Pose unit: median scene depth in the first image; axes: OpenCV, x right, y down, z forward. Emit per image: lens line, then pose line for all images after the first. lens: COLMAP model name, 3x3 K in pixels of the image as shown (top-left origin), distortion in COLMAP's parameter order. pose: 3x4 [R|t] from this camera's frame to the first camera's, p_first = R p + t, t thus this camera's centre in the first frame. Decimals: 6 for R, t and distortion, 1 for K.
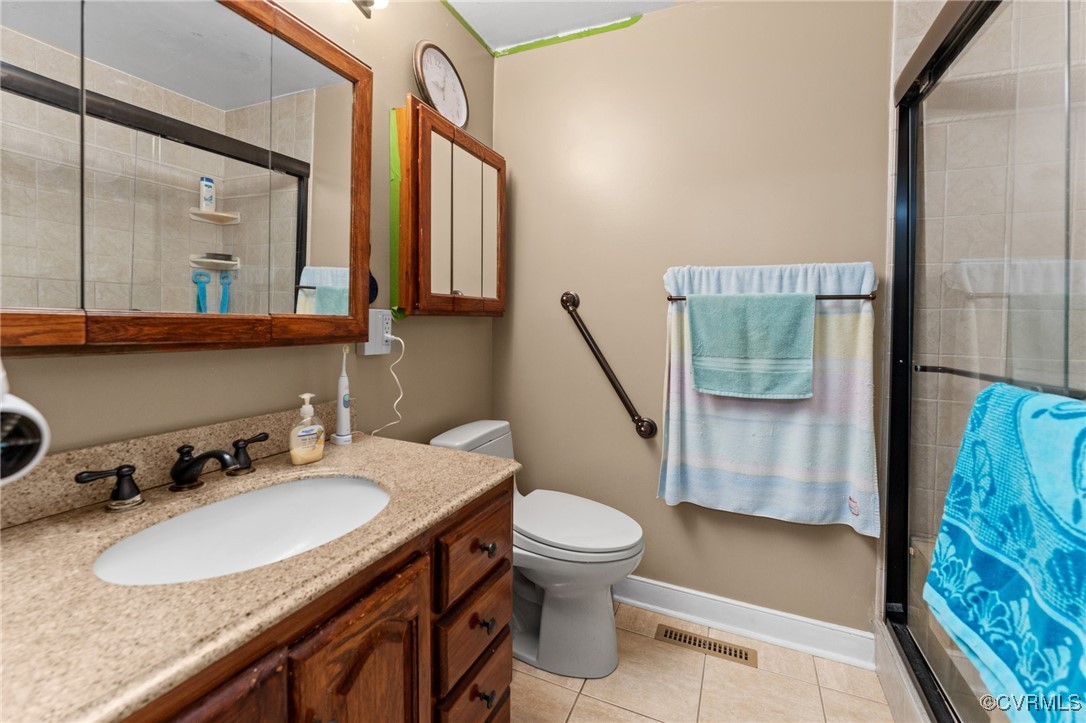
lens RADIAL K [[471.2, 0, 535.1], [0, 471.2, 343.1], [0, 0, 1]] dist [-0.002238, 0.000370]
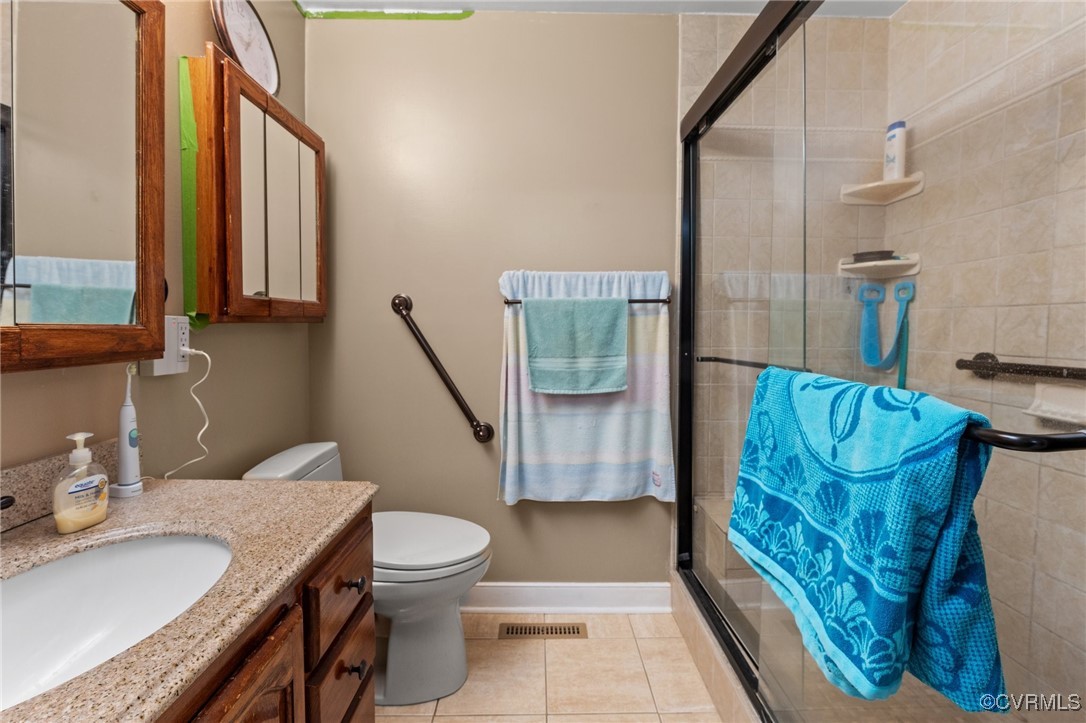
lens RADIAL K [[491.1, 0, 543.5], [0, 491.1, 356.1], [0, 0, 1]] dist [-0.001621, -0.000097]
pose [[0.905753, -0.044882, 0.421423, -0.108775], [0.037742, 0.998968, 0.025273, -0.002454], [-0.422123, -0.006986, 0.906512, 0.011278]]
